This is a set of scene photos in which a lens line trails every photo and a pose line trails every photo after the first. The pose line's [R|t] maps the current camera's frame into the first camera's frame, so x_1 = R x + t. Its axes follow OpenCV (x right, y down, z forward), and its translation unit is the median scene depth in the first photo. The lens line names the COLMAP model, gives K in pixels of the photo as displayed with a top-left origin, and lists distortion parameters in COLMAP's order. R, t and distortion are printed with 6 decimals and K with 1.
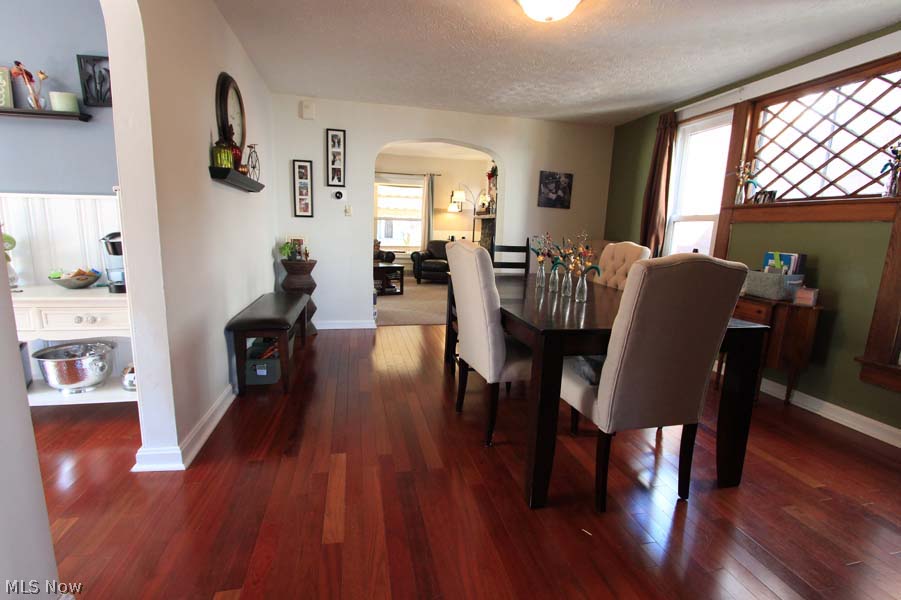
lens RADIAL K [[420.7, 0, 449.4], [0, 420.7, 300.1], [0, 0, 1]] dist [-0.004639, 0.000433]
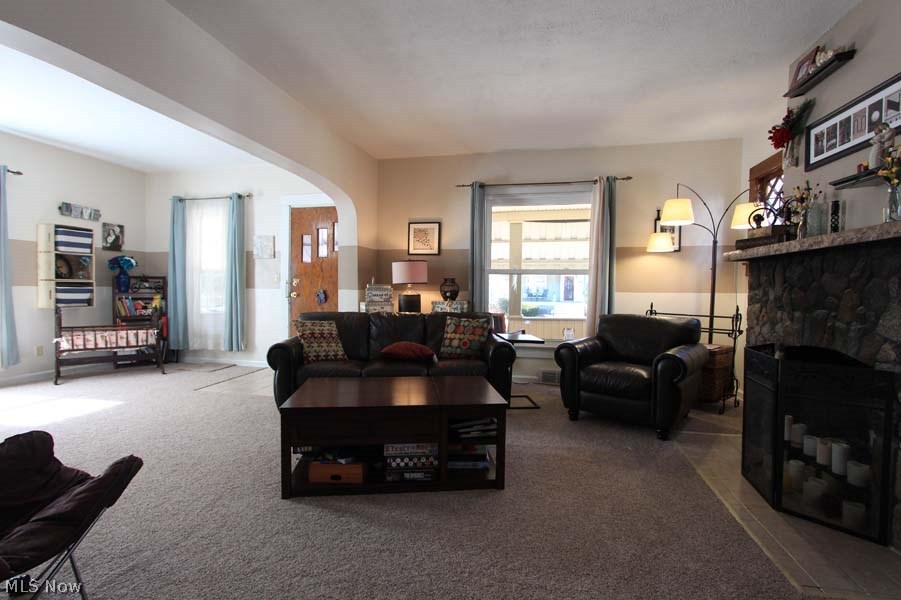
lens RADIAL K [[420.7, 0, 452.4], [0, 420.7, 301.9], [0, 0, 1]] dist [-0.004639, 0.000433]
pose [[0.911294, -0.006412, -0.411706, -0.009899], [-0.052129, 0.990037, -0.130804, -0.086149], [0.408443, 0.140663, 0.901880, 0.516088]]
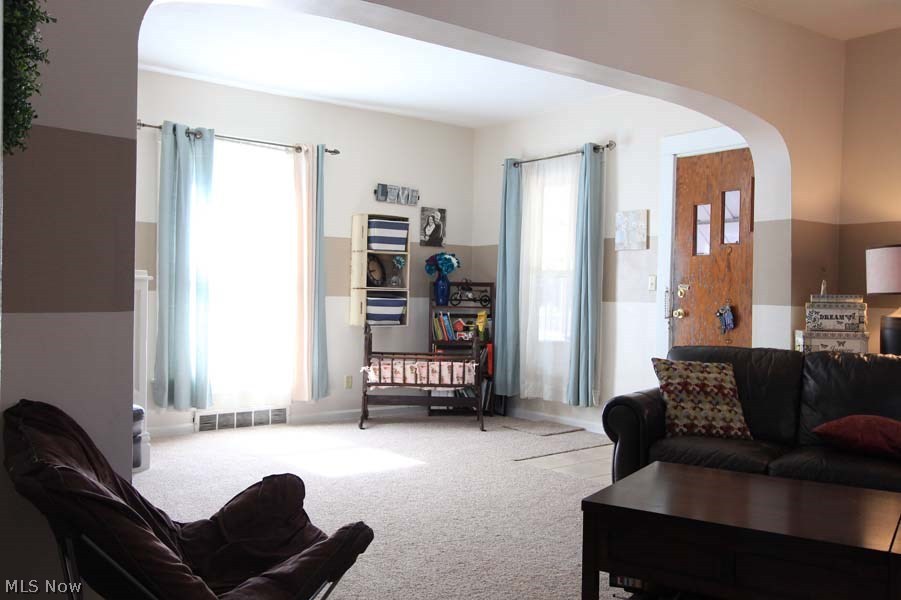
lens RADIAL K [[799.7, 0, 451.7], [0, 799.7, 299.3], [0, 0, 1]] dist [-0.017057, -0.021363]
pose [[0.443692, -0.016933, -0.896019, 0.023081], [-0.151157, 0.984083, -0.093448, -0.087832], [0.883340, 0.176902, 0.434070, 0.528353]]
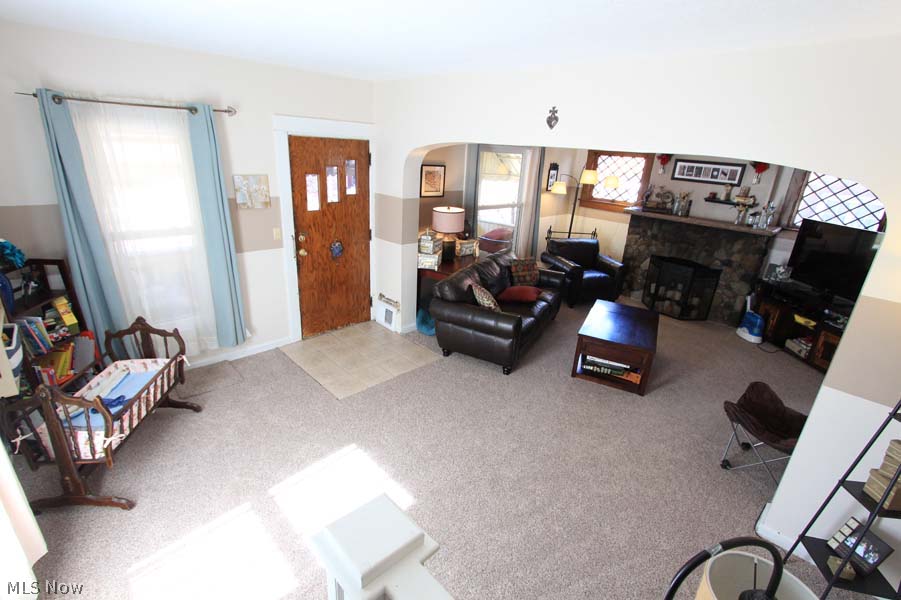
lens RADIAL K [[420.7, 0, 458.4], [0, 420.7, 302.3], [0, 0, 1]] dist [-0.004639, 0.000433]
pose [[0.841692, -0.165937, 0.513828, -0.561838], [0.053444, 0.972537, 0.226528, -0.205306], [-0.537306, -0.163206, 0.827445, 0.464285]]
